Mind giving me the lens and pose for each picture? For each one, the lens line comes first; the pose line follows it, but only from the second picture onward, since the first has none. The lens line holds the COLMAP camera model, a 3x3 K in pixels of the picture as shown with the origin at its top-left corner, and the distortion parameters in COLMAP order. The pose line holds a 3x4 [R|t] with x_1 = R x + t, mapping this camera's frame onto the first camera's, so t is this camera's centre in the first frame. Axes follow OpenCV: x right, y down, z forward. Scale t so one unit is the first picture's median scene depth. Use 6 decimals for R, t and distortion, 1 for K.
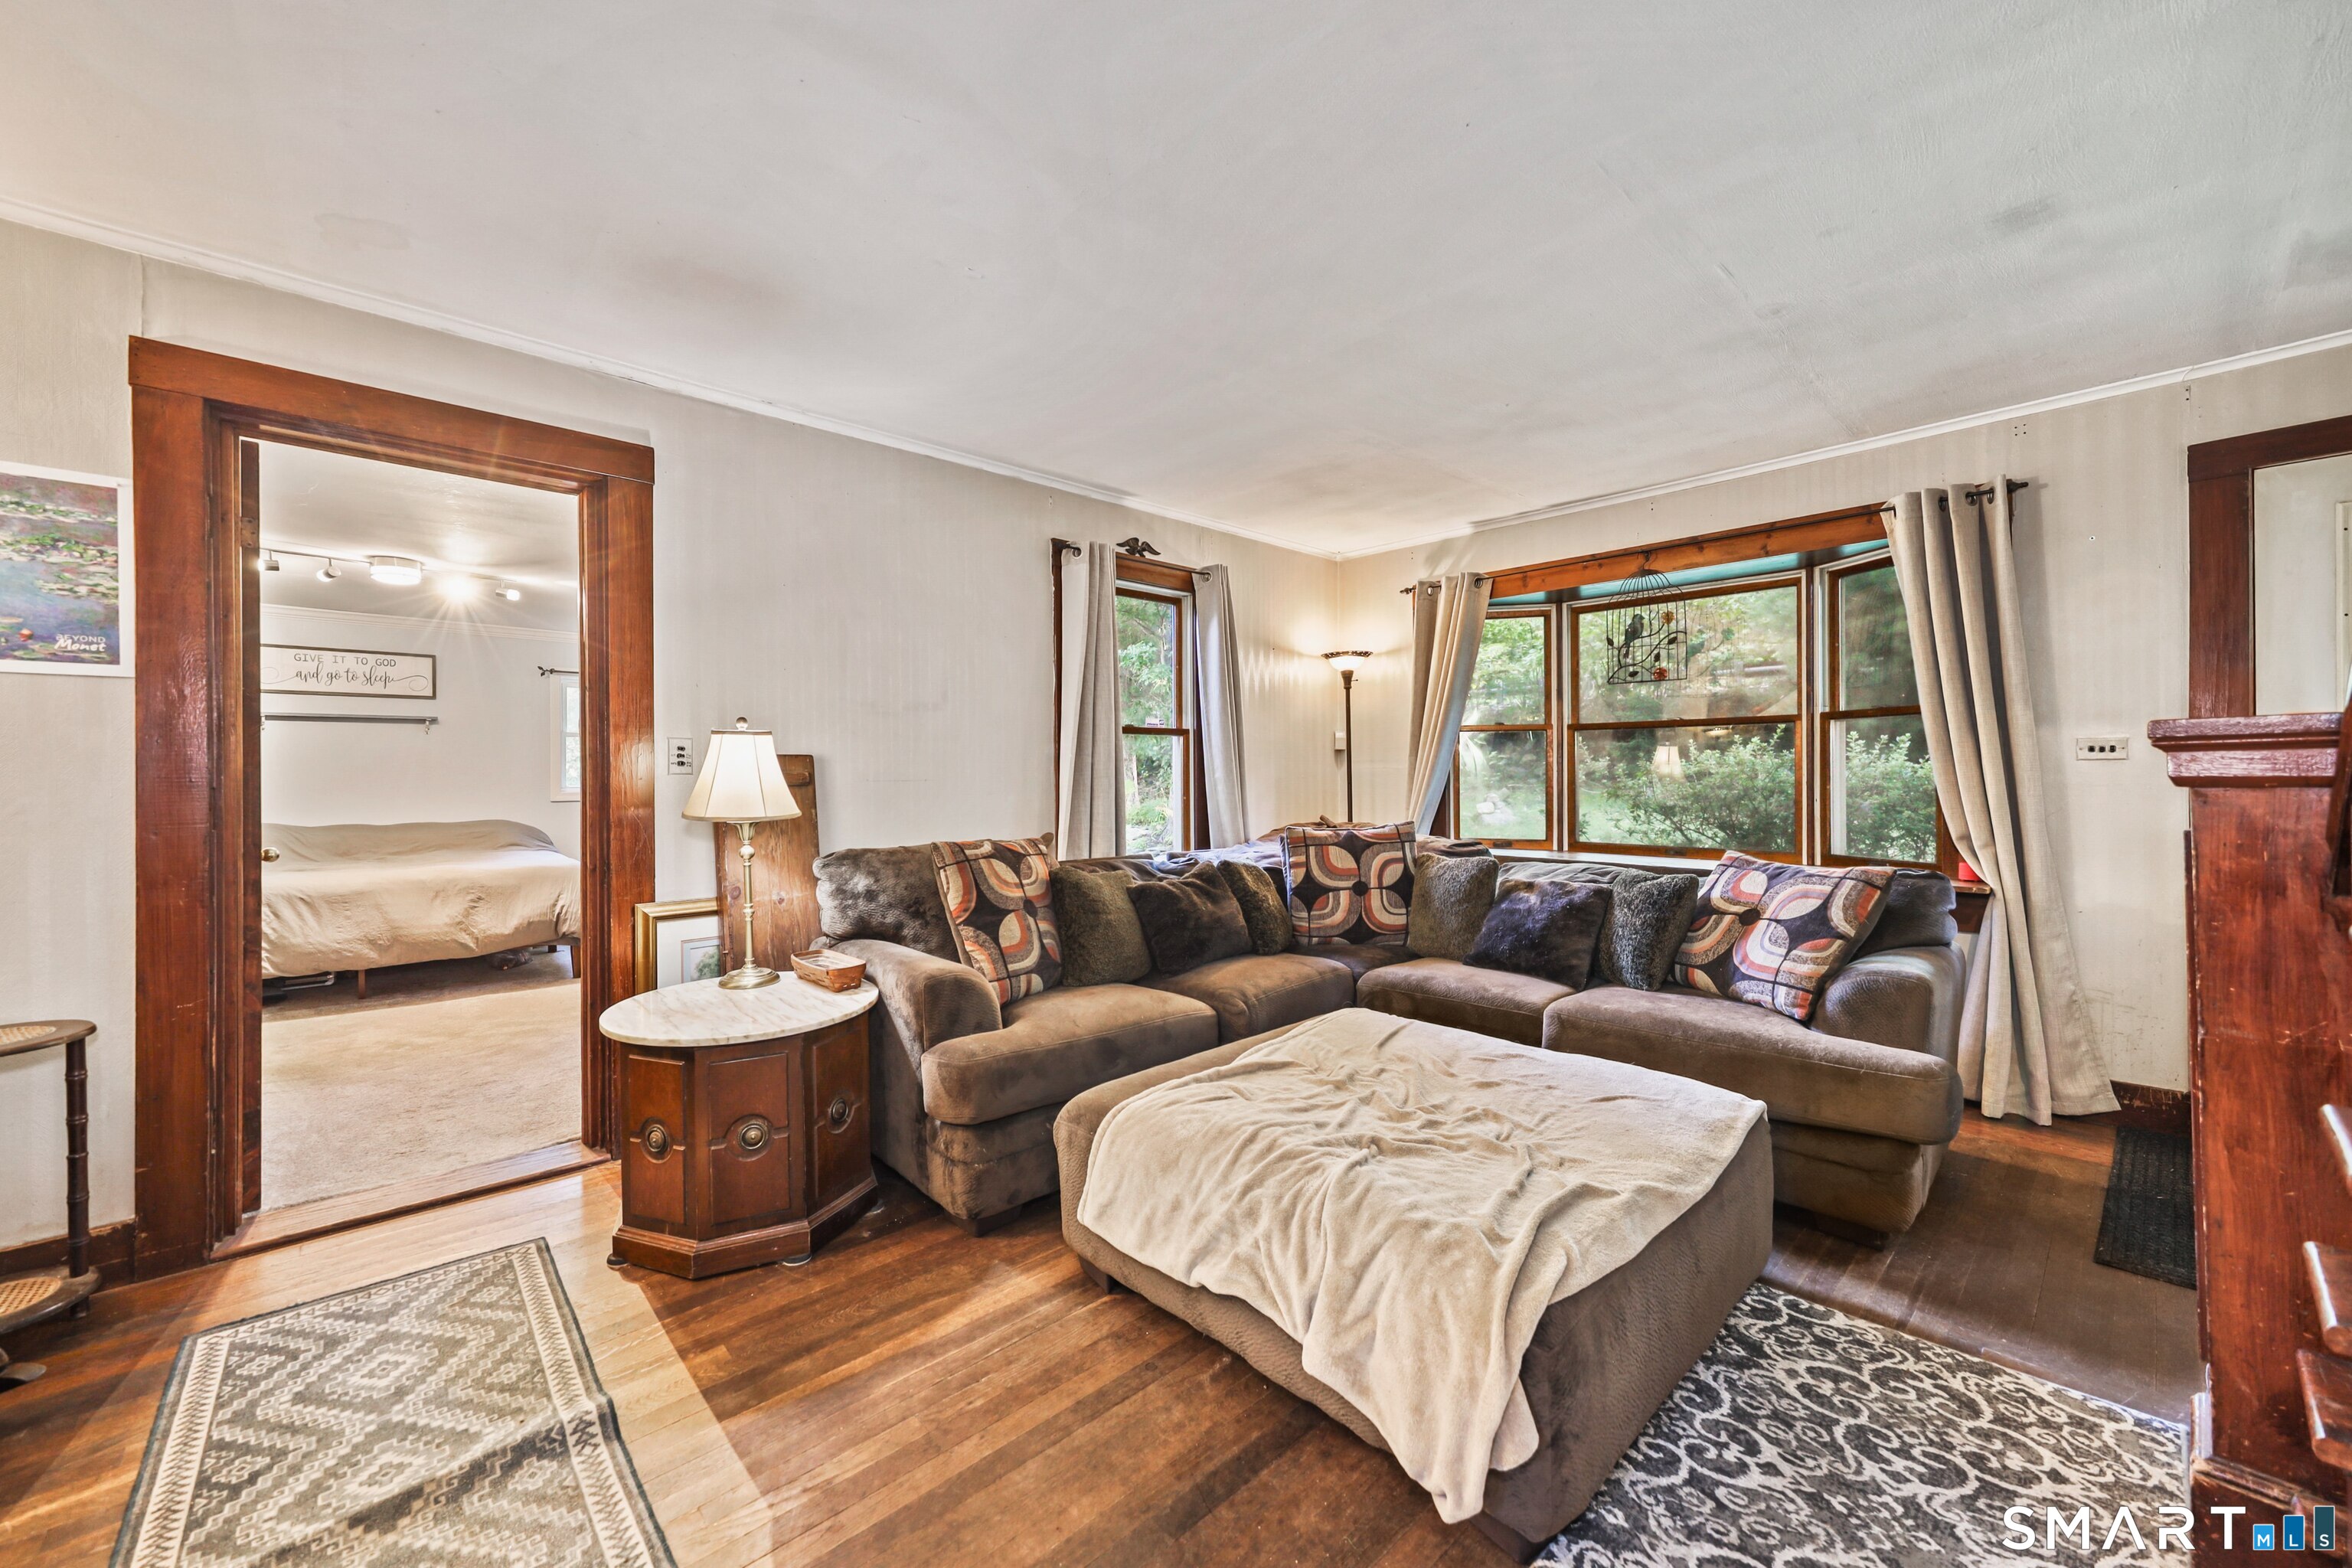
lens RADIAL K [[883.5, 0, 1176.1], [0, 883.5, 772.8], [0, 0, 1]] dist [-0.000198, 0.000045]
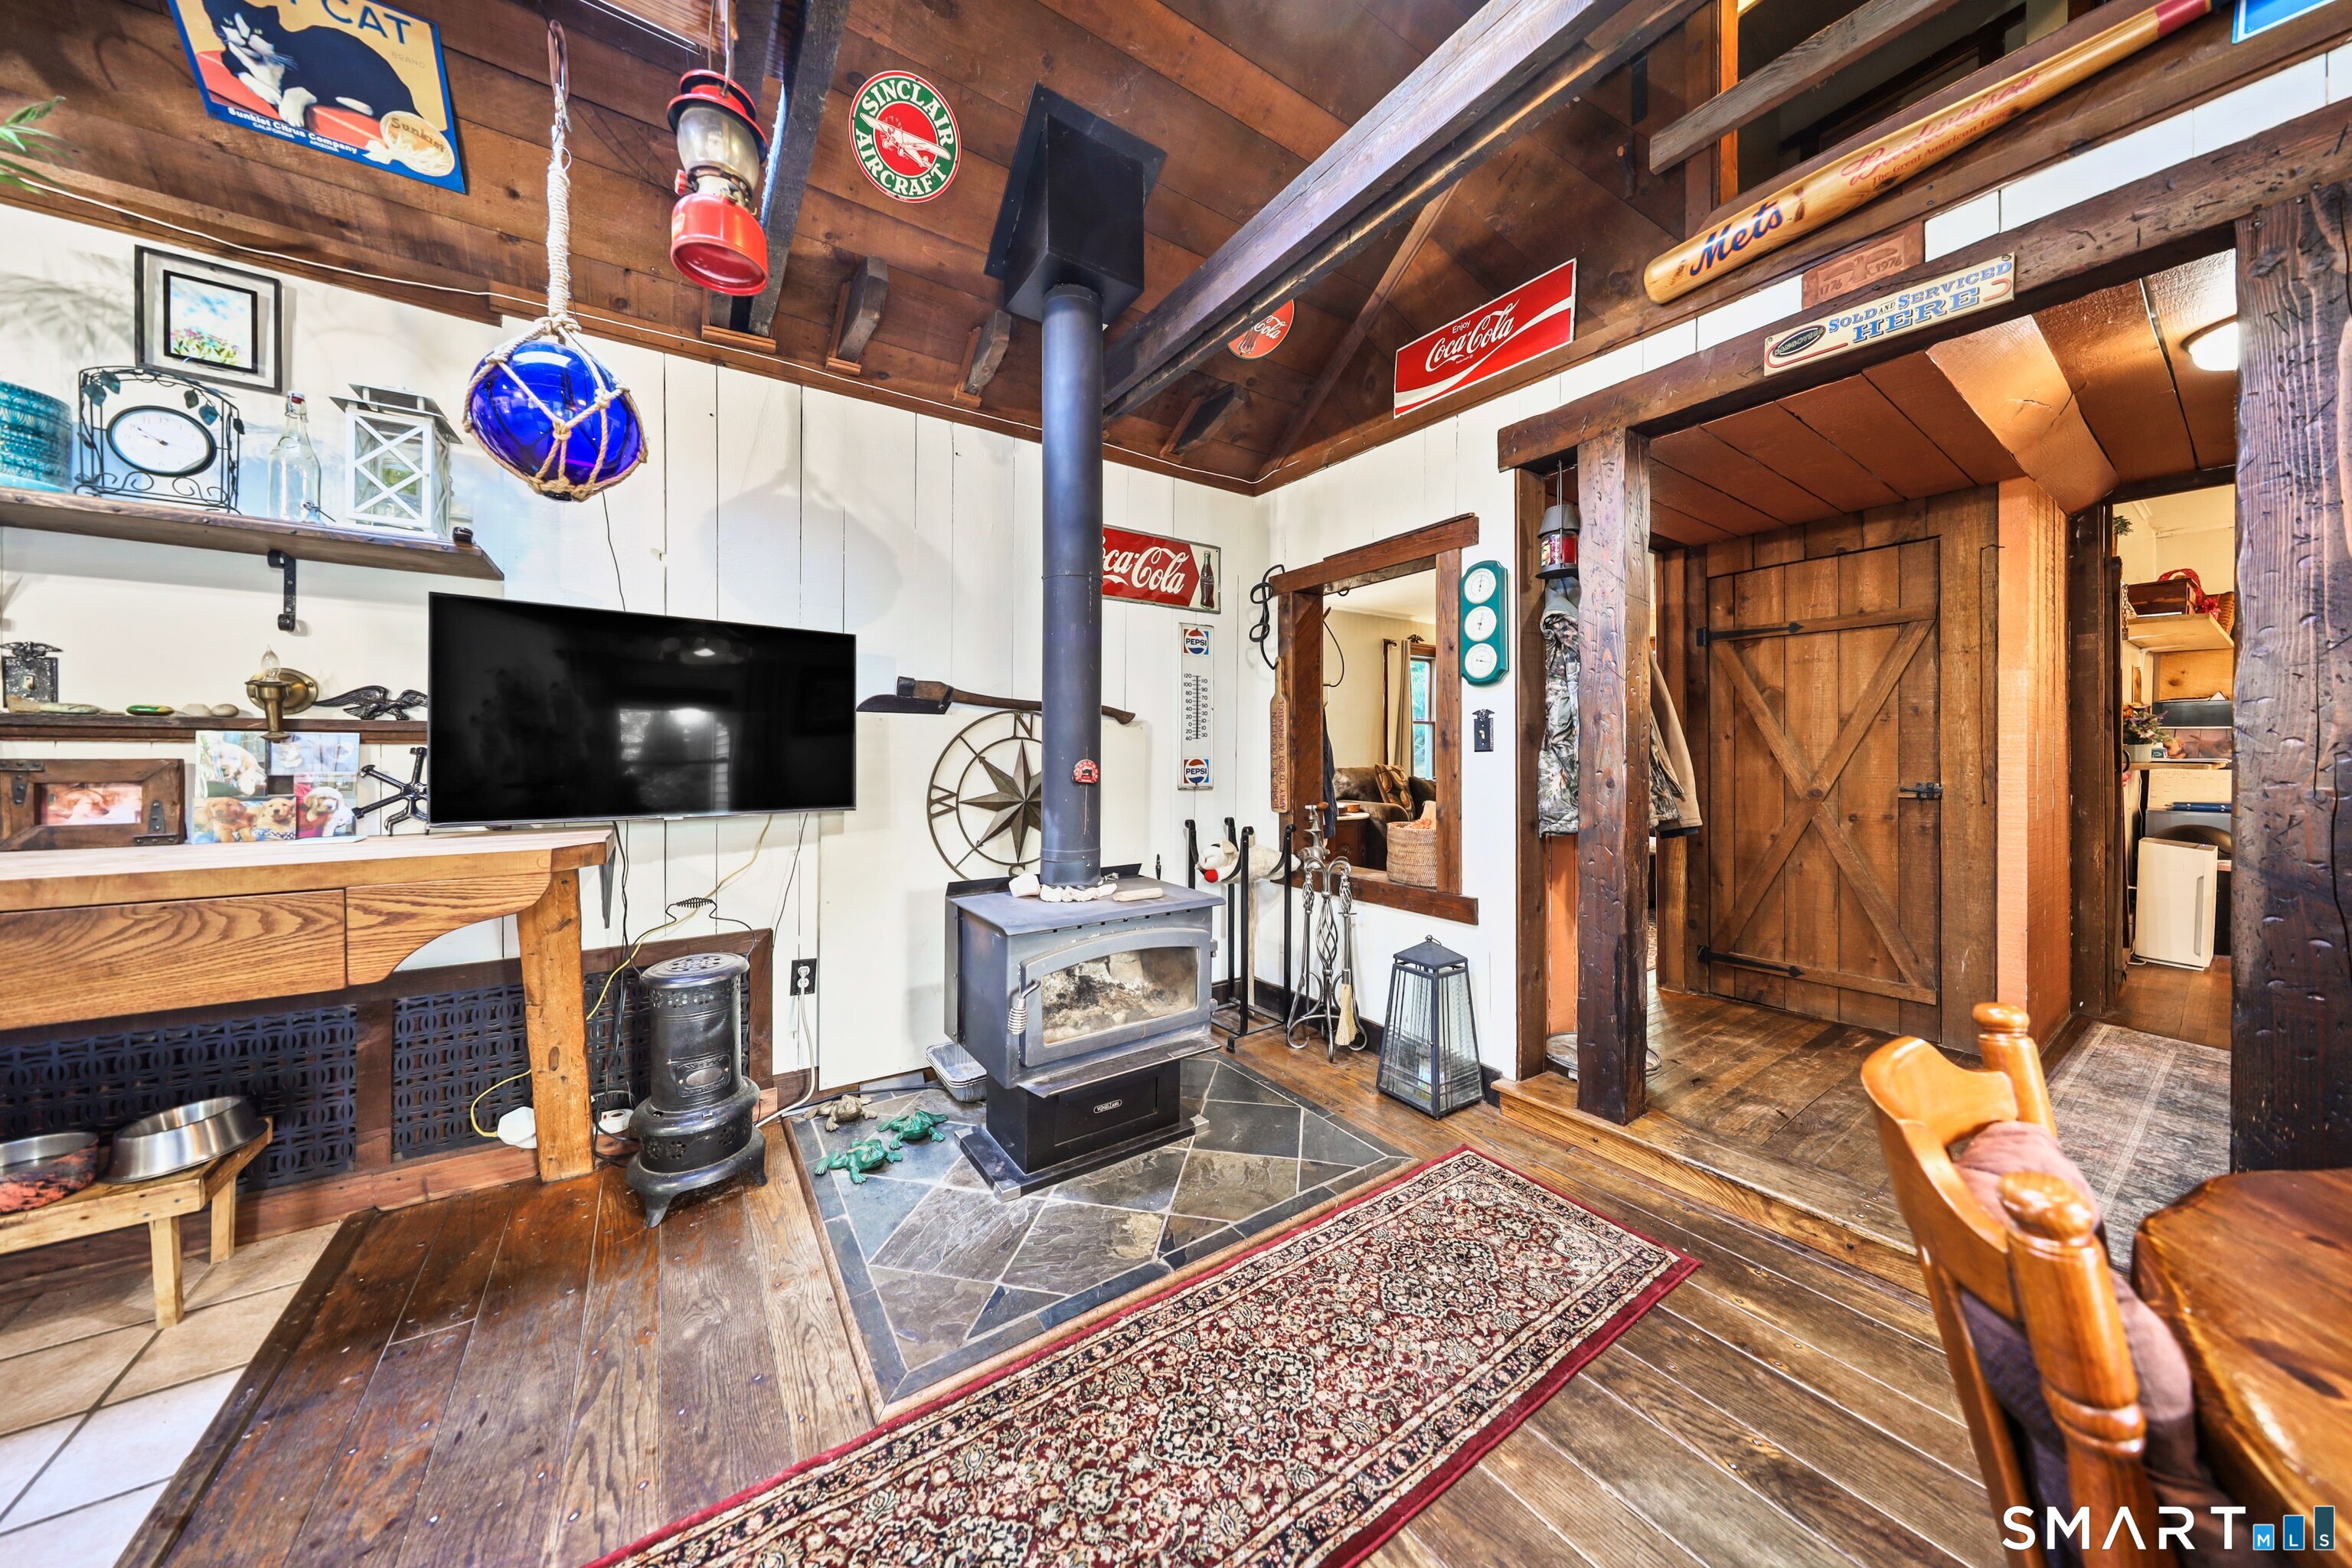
lens RADIAL K [[751.1, 0, 1175.2], [0, 751.1, 759.7], [0, 0, 1]] dist [0.000058, 0.000000]
pose [[0.990632, 0.011533, -0.136069, -0.944536], [-0.010038, 0.999882, 0.011671, 0.070502], [0.136188, -0.010196, 0.990631, -2.332921]]
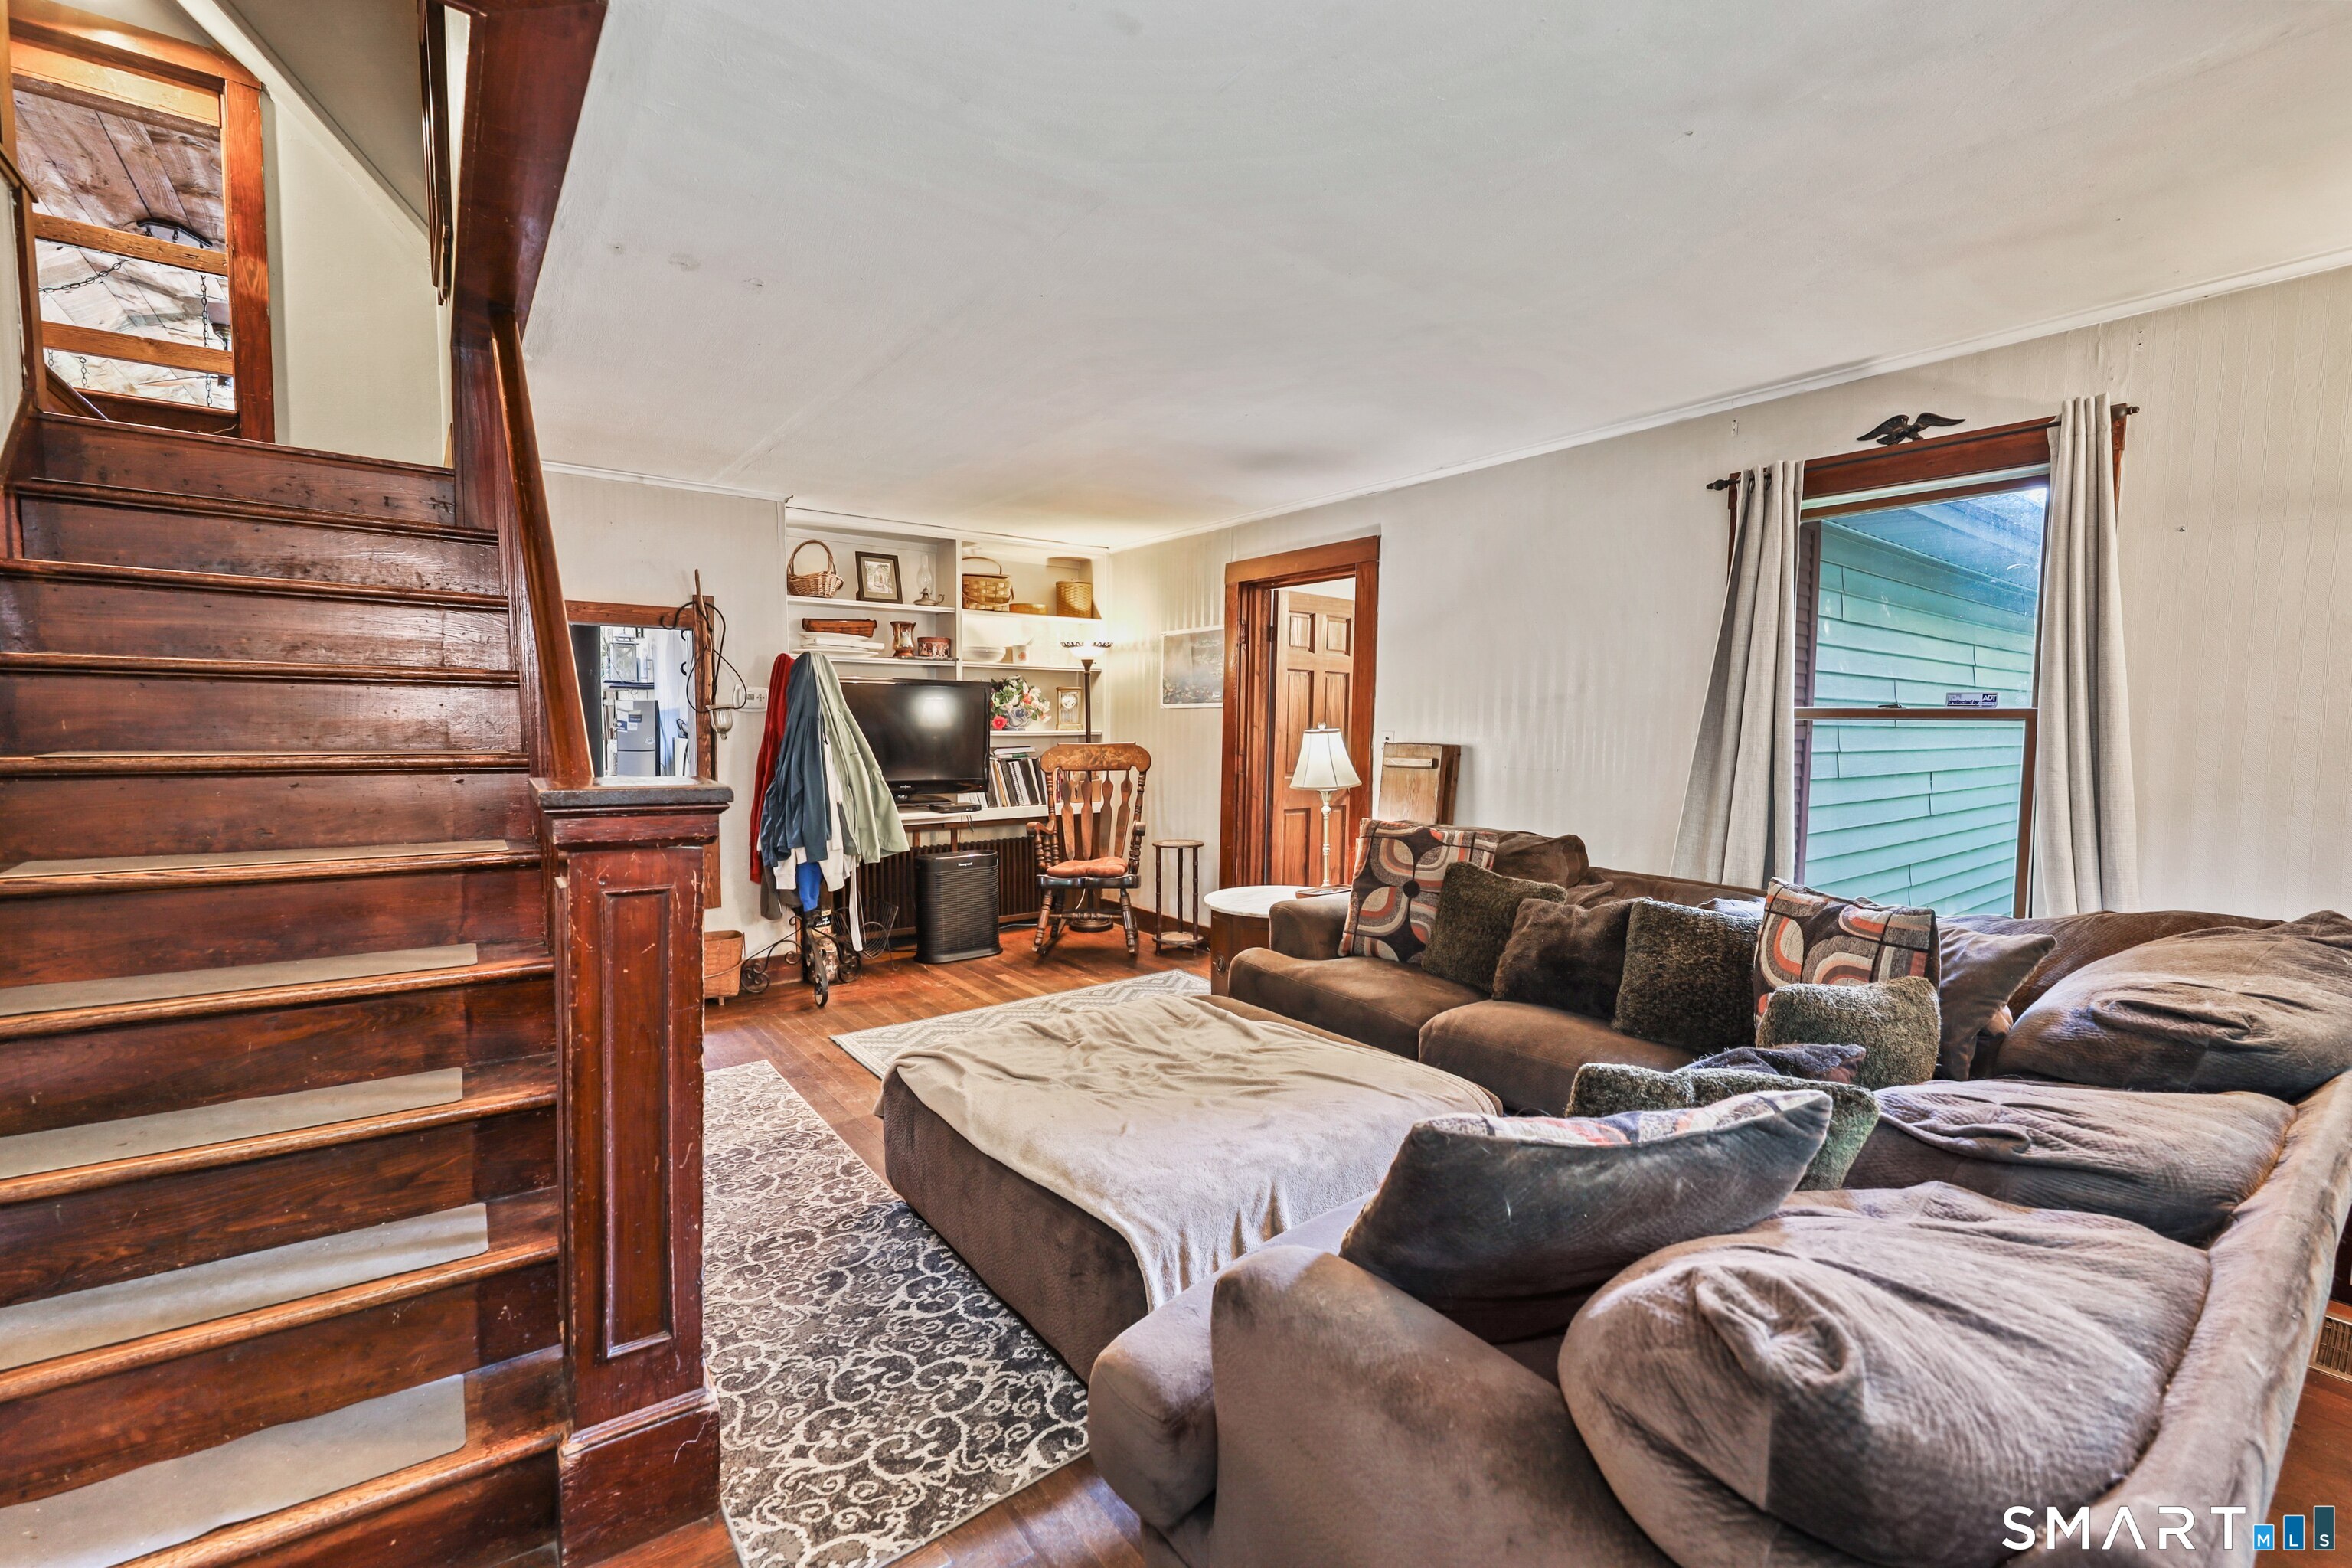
lens RADIAL K [[984.5, 0, 1178.0], [0, 984.5, 780.4], [0, 0, 1]] dist [-0.001965, 0.000480]
pose [[-0.086038, 0.067954, -0.993972, 1.882170], [-0.006358, 0.997613, 0.068754, -0.117926], [0.996272, 0.012235, -0.085401, 1.386244]]
